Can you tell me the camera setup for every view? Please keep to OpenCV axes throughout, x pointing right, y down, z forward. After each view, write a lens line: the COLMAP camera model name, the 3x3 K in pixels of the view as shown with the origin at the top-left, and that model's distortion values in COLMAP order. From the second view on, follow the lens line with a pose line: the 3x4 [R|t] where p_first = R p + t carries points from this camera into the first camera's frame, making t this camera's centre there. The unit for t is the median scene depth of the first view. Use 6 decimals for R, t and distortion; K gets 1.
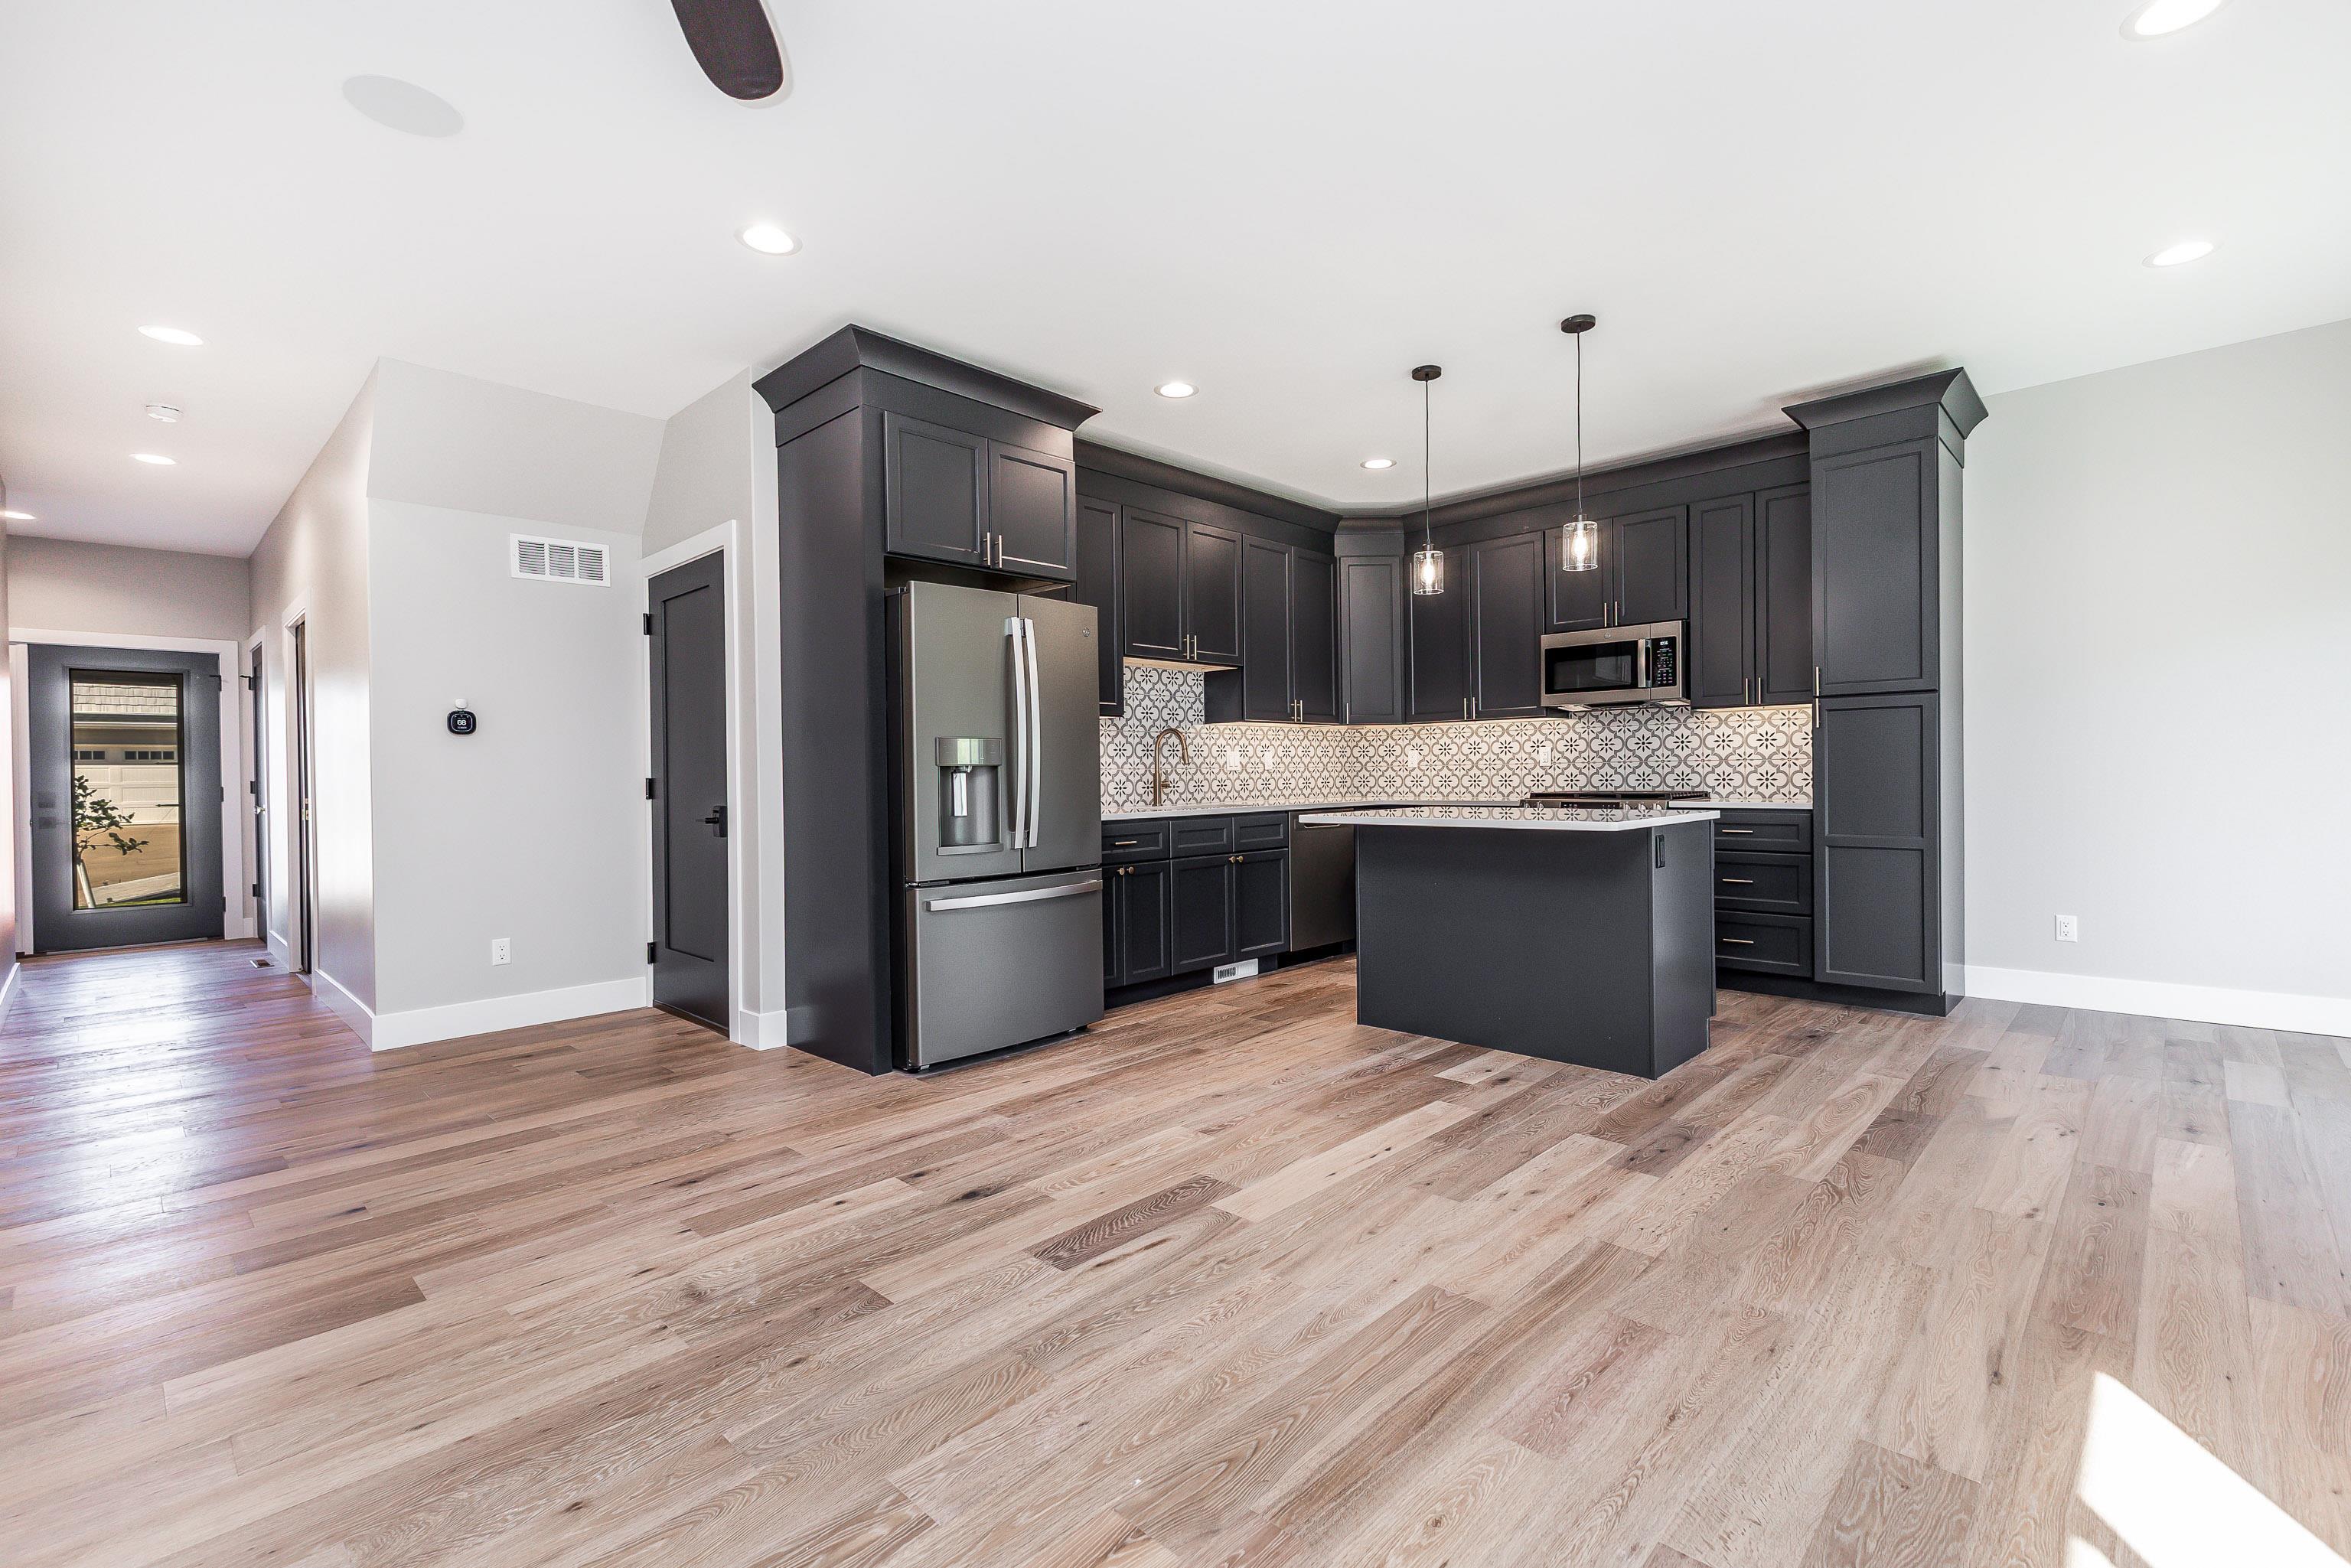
lens RADIAL K [[1037.4, 0, 1178.9], [0, 1037.4, 773.1], [0, 0, 1]] dist [0.014502, -0.004153]
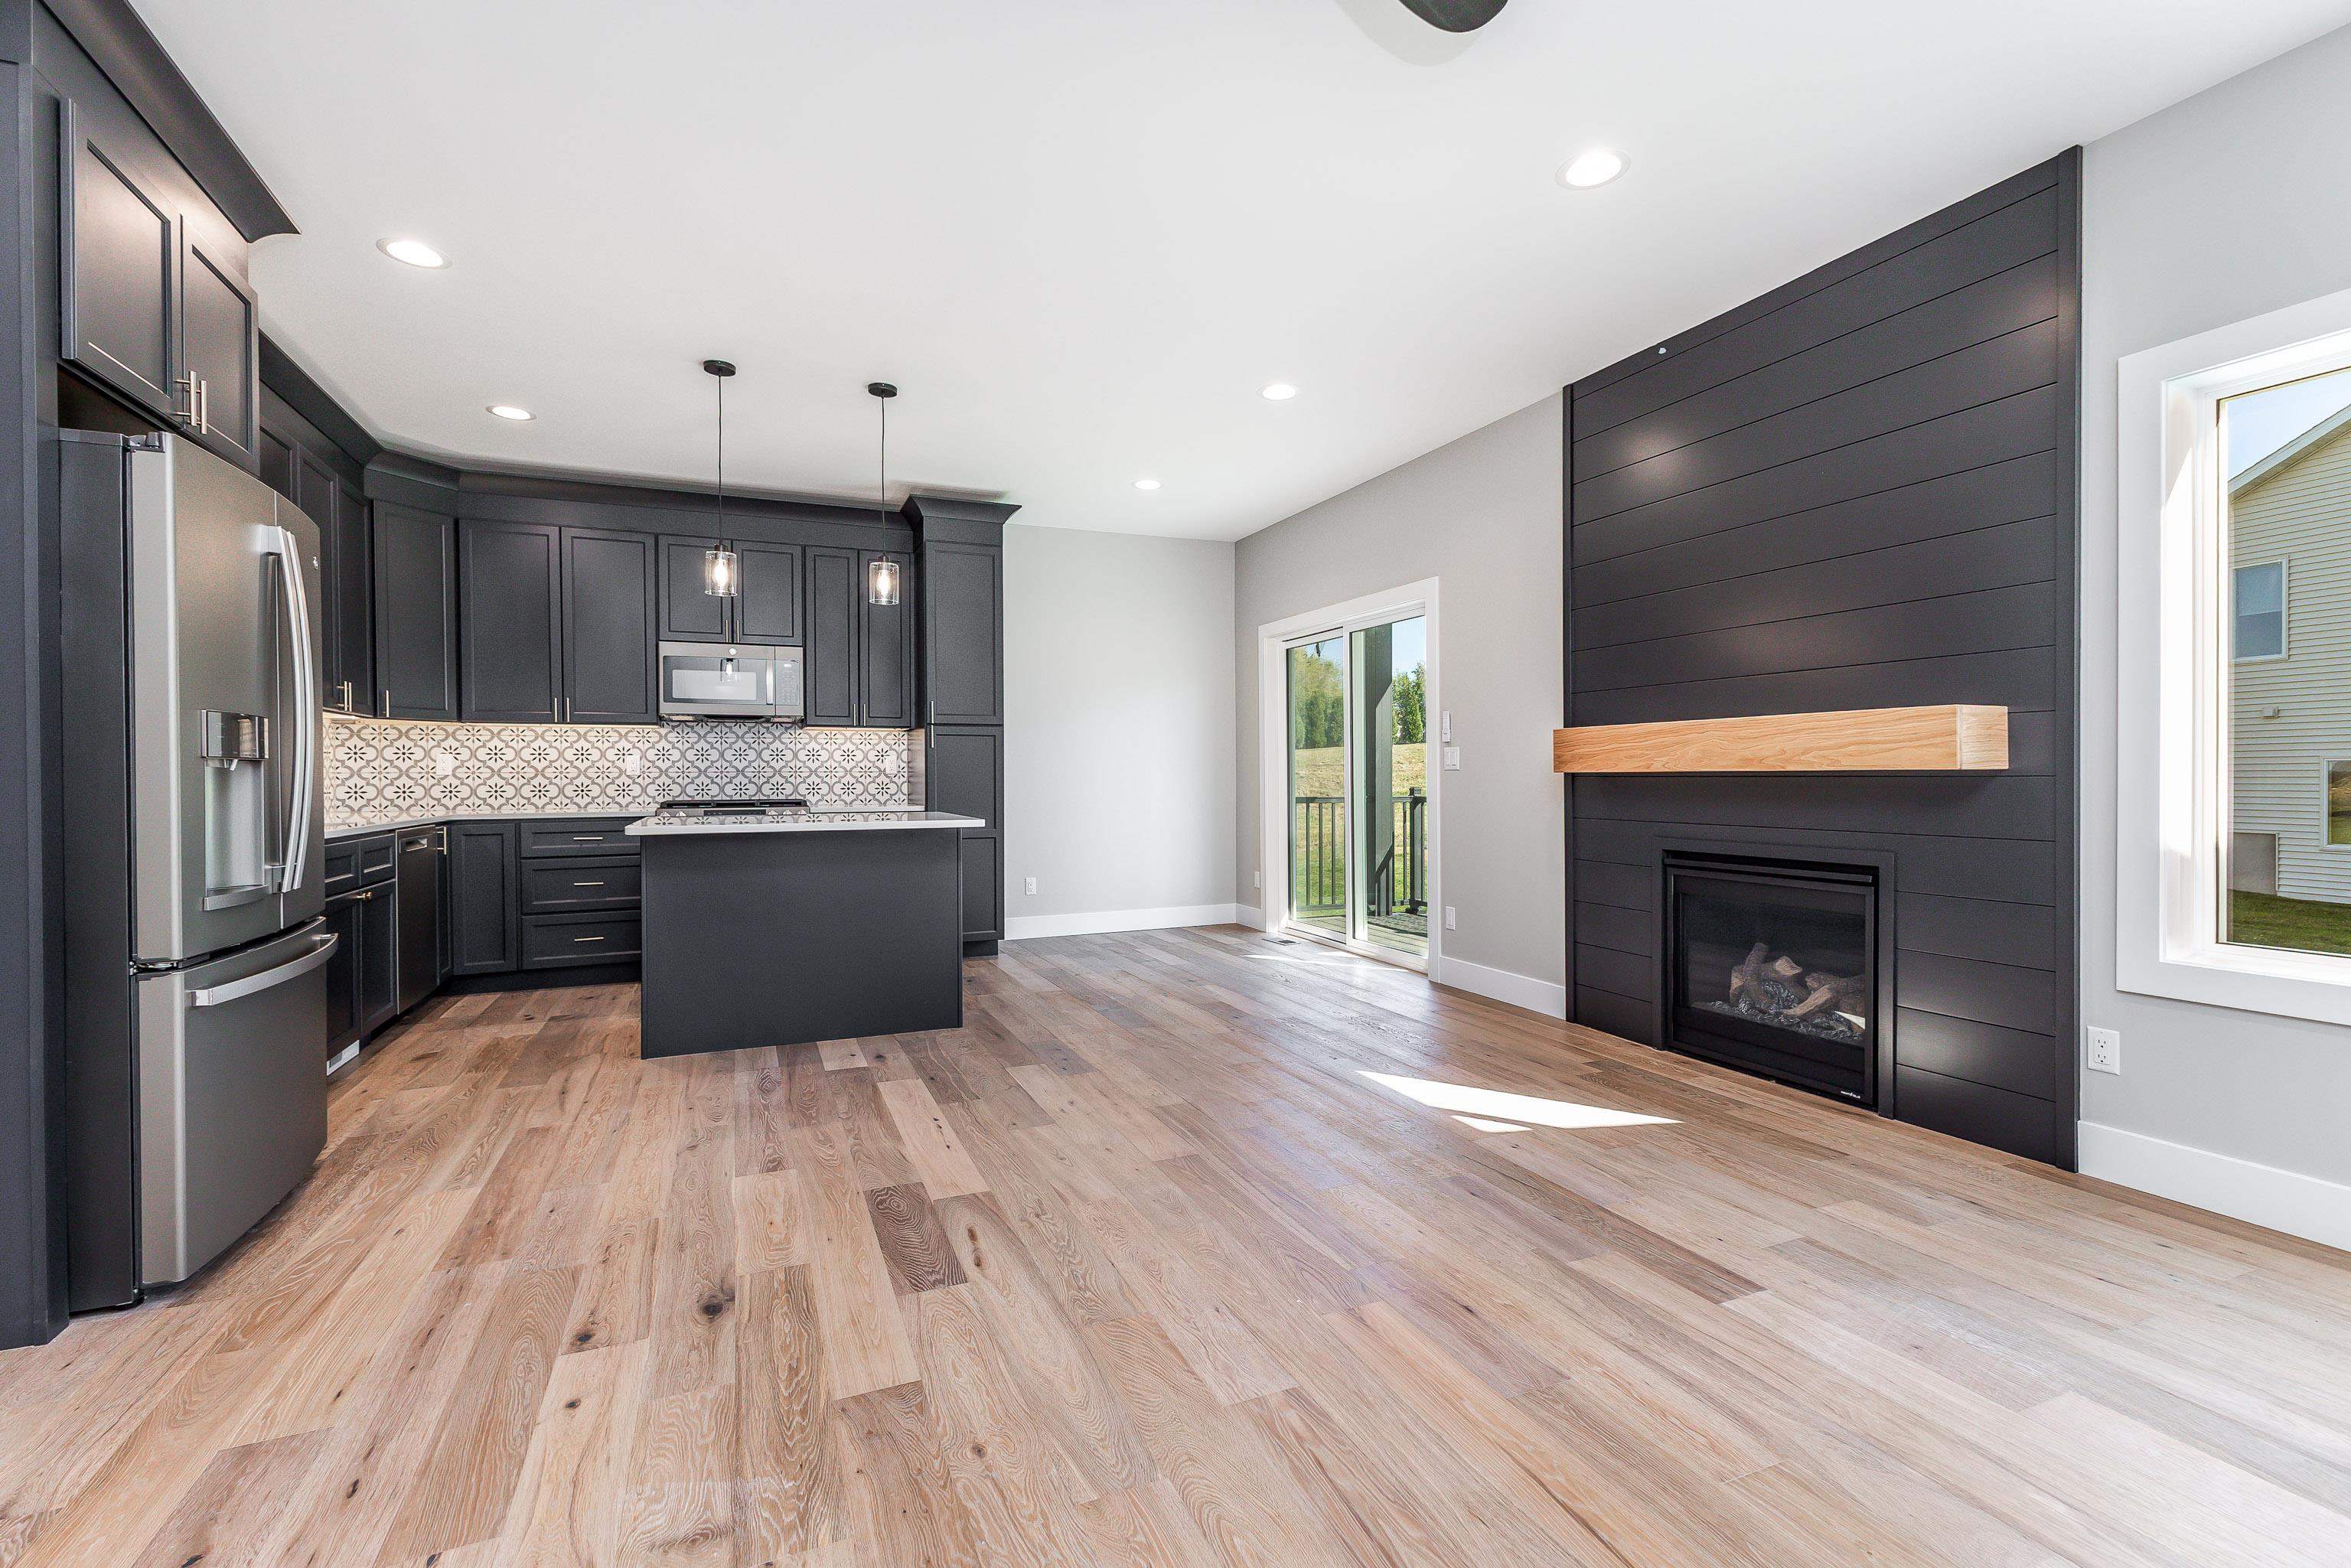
lens RADIAL K [[1037.4, 0, 1182.3], [0, 1037.4, 780.6], [0, 0, 1]] dist [0.014502, -0.004153]
pose [[0.384665, 0.008820, 0.923014, -0.507699], [-0.002050, 0.999960, -0.008701, 0.008480], [-0.923054, 0.001455, 0.384668, 0.236450]]
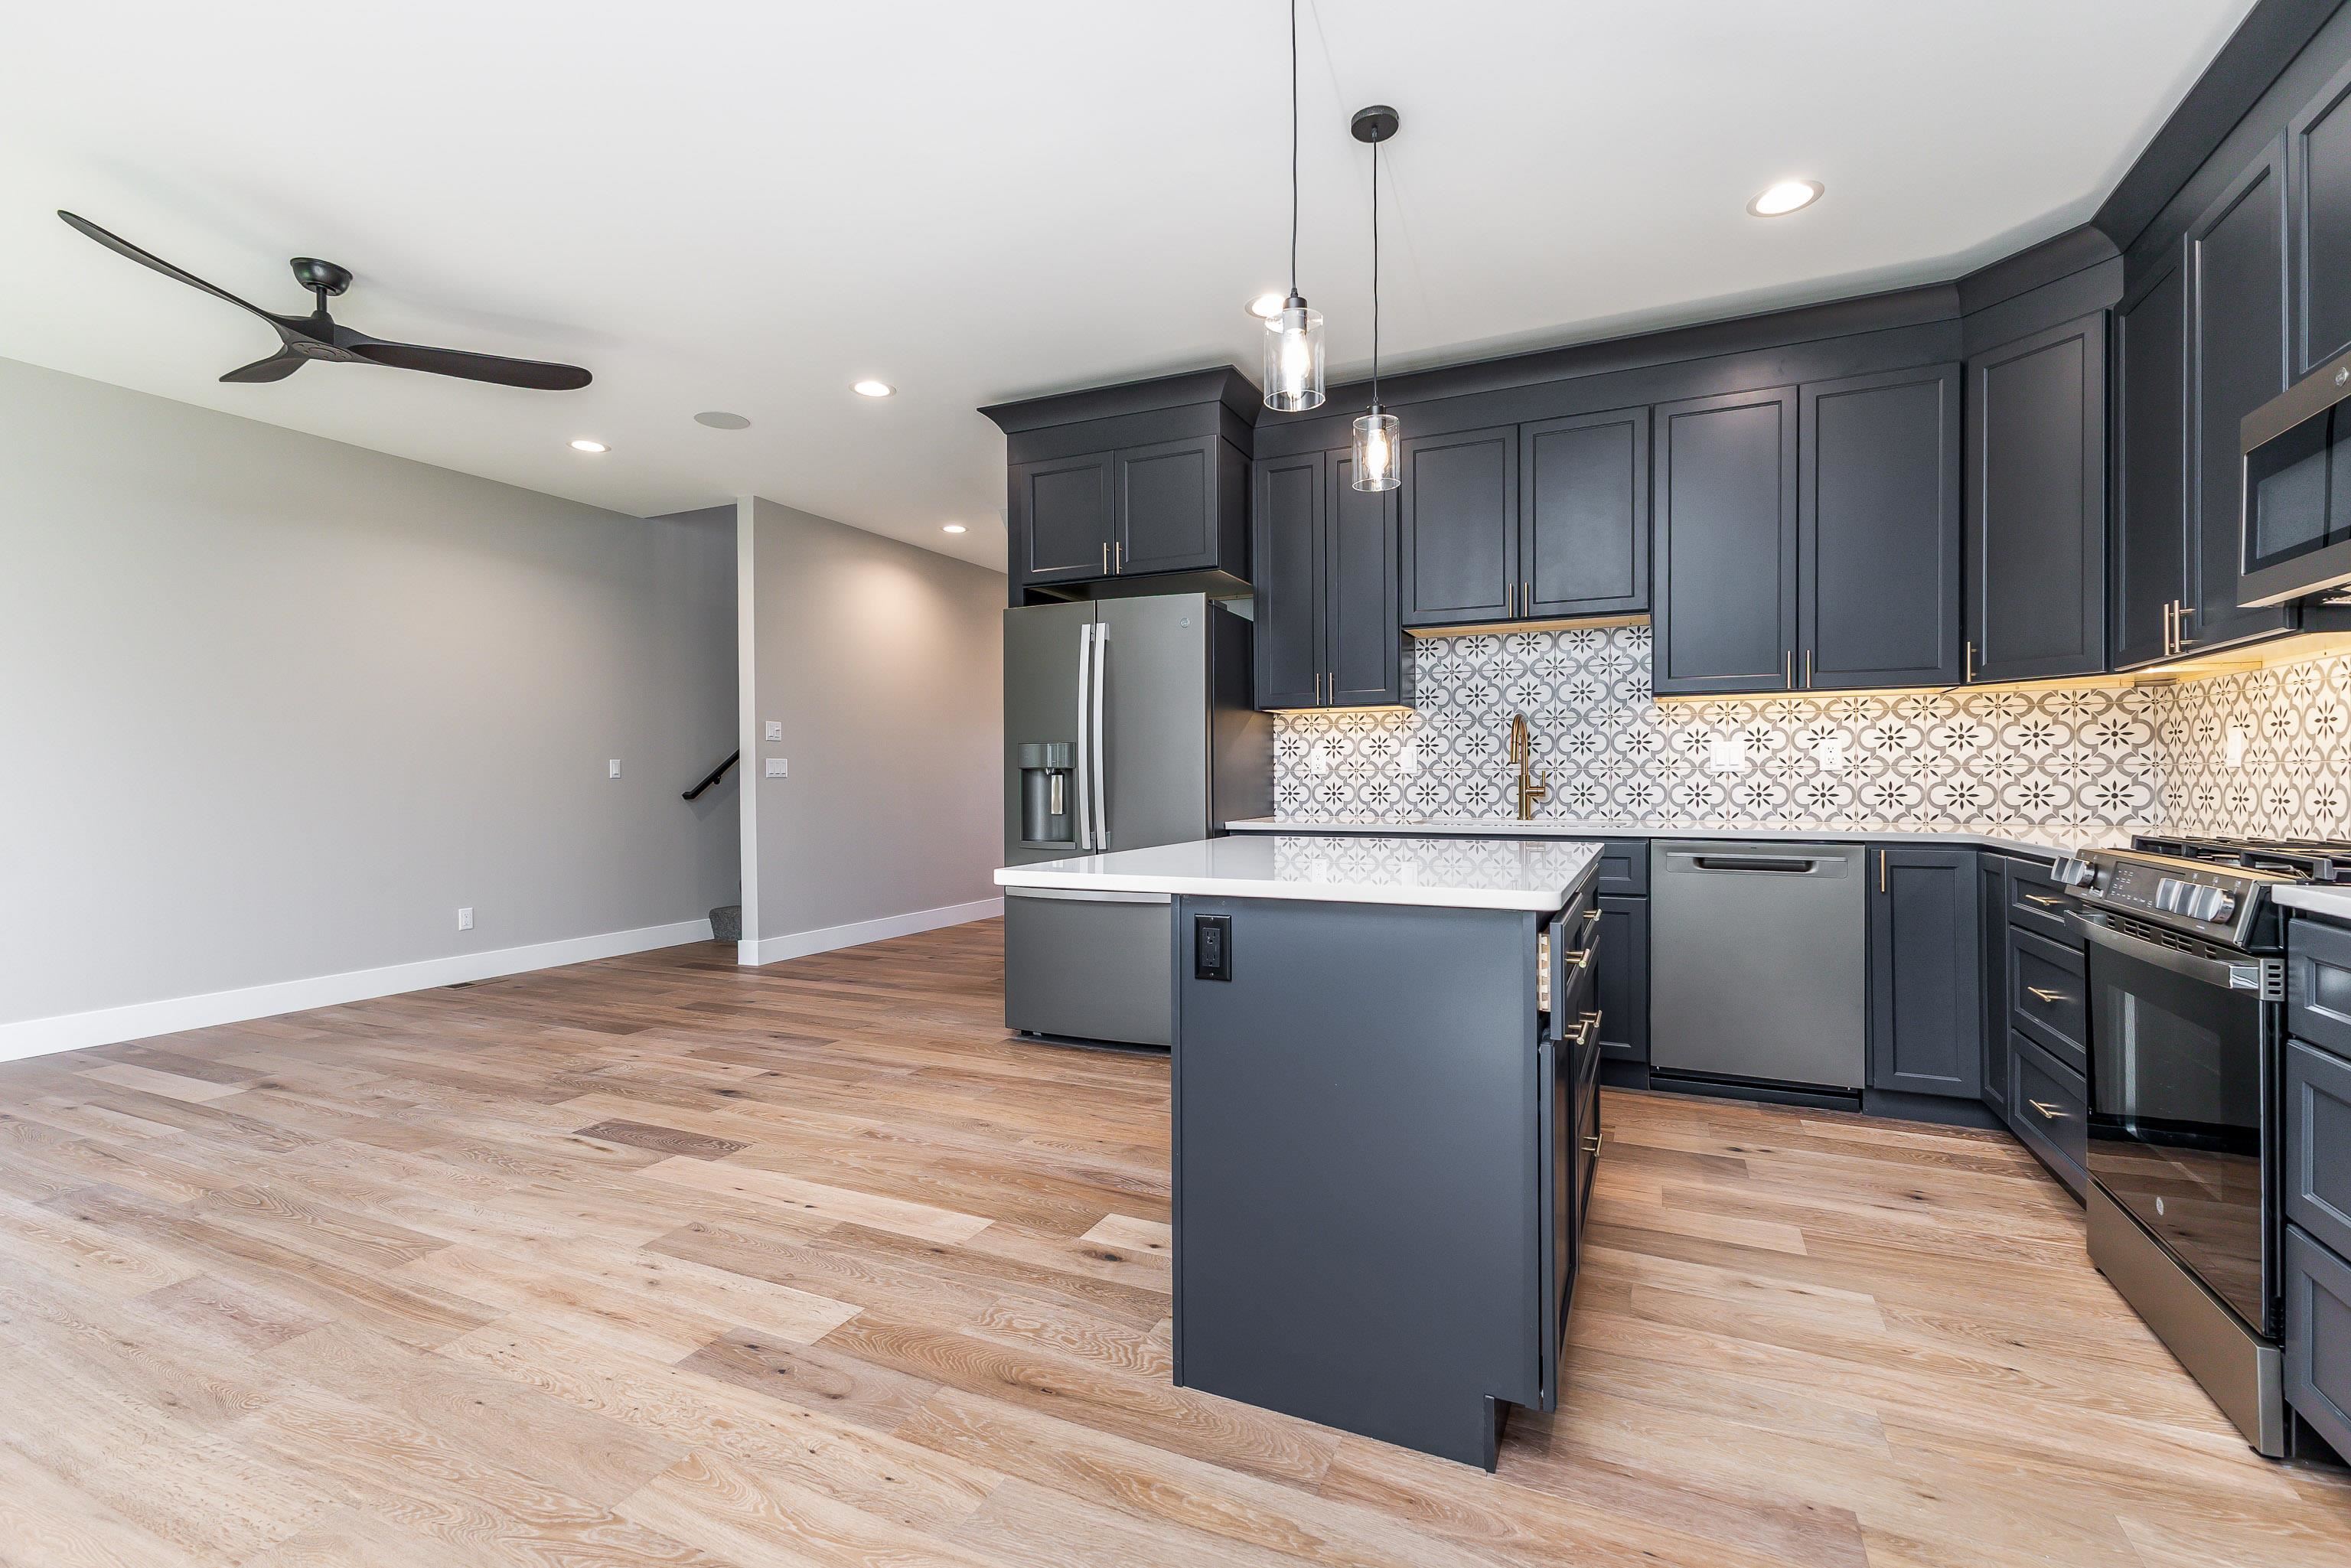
lens RADIAL K [[1037.4, 0, 1183.5], [0, 1037.4, 779.1], [0, 0, 1]] dist [0.014502, -0.004153]
pose [[0.328553, 0.013965, -0.944382, 0.806997], [0.001126, 0.999884, 0.015177, -0.011912], [0.944485, -0.006050, 0.328500, 0.715114]]
